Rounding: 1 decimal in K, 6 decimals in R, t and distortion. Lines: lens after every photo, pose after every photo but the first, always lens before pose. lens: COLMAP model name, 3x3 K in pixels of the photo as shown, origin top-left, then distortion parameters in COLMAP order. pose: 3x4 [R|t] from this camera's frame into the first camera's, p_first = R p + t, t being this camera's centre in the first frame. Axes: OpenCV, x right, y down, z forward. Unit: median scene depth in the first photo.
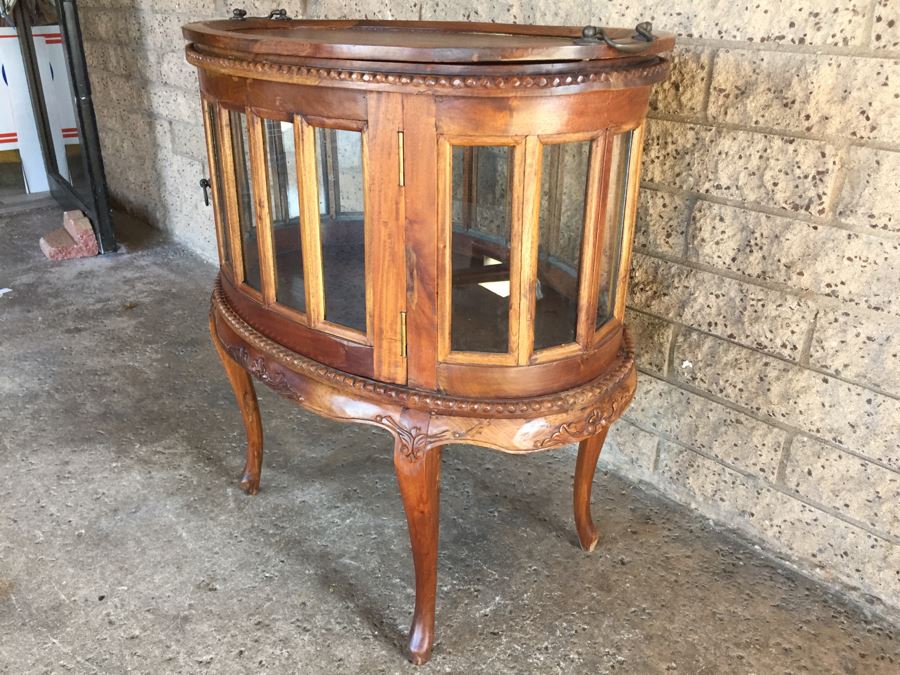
lens RADIAL K [[770.7, 0, 446.2], [0, 770.7, 335.0], [0, 0, 1]] dist [0.098586, -0.146017]
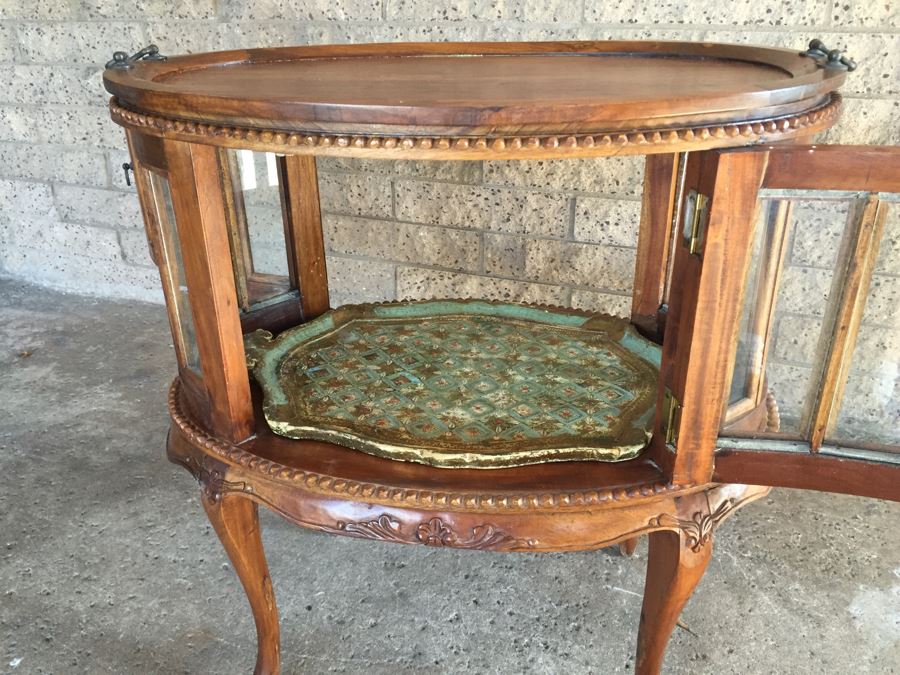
lens RADIAL K [[770.7, 0, 447.3], [0, 770.7, 335.1], [0, 0, 1]] dist [0.098586, -0.146017]
pose [[0.898724, -0.206143, 0.387039, -0.597627], [0.196116, 0.978377, 0.065708, -0.042473], [-0.392215, 0.016852, 0.919719, -0.007972]]
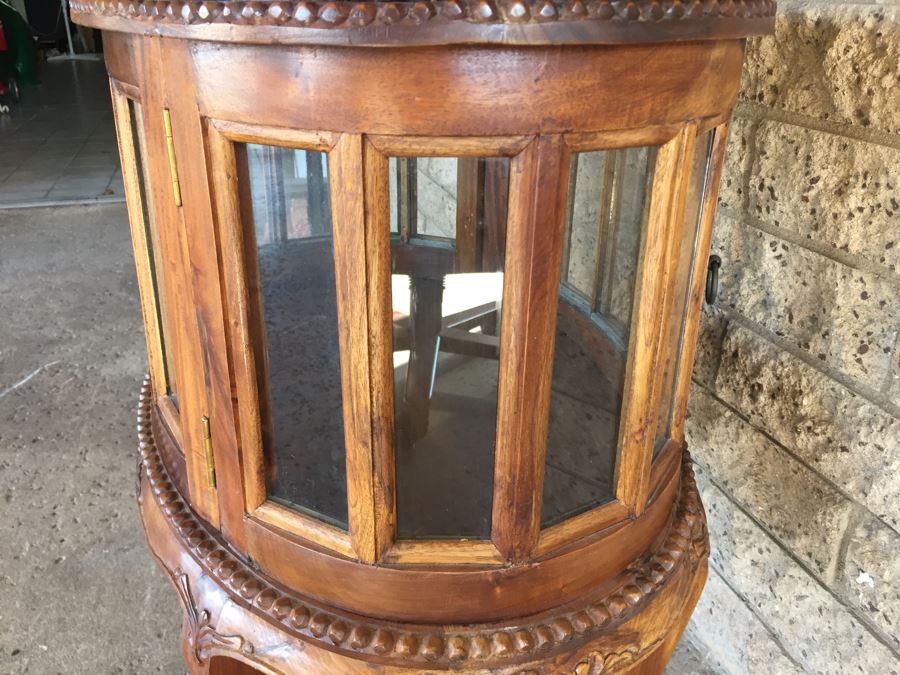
lens RADIAL K [[770.7, 0, 447.8], [0, 770.7, 333.3], [0, 0, 1]] dist [0.098586, -0.146017]
pose [[0.904362, 0.174700, -0.389371, 0.247386], [-0.180429, 0.983339, 0.022128, -0.103704], [0.386749, 0.050243, 0.920815, 0.387844]]
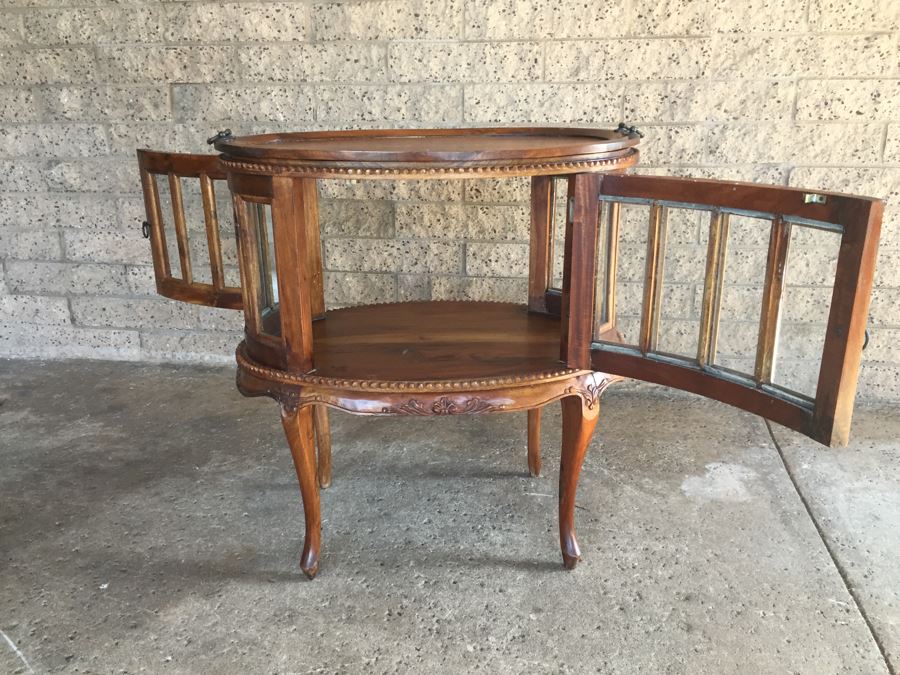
lens RADIAL K [[770.7, 0, 447.3], [0, 770.7, 332.9], [0, 0, 1]] dist [0.098586, -0.146017]
pose [[0.779411, -0.205057, 0.592006, -1.008968], [0.264286, 0.964344, -0.013922, 0.079397], [-0.568042, 0.167310, 0.805813, -0.294742]]
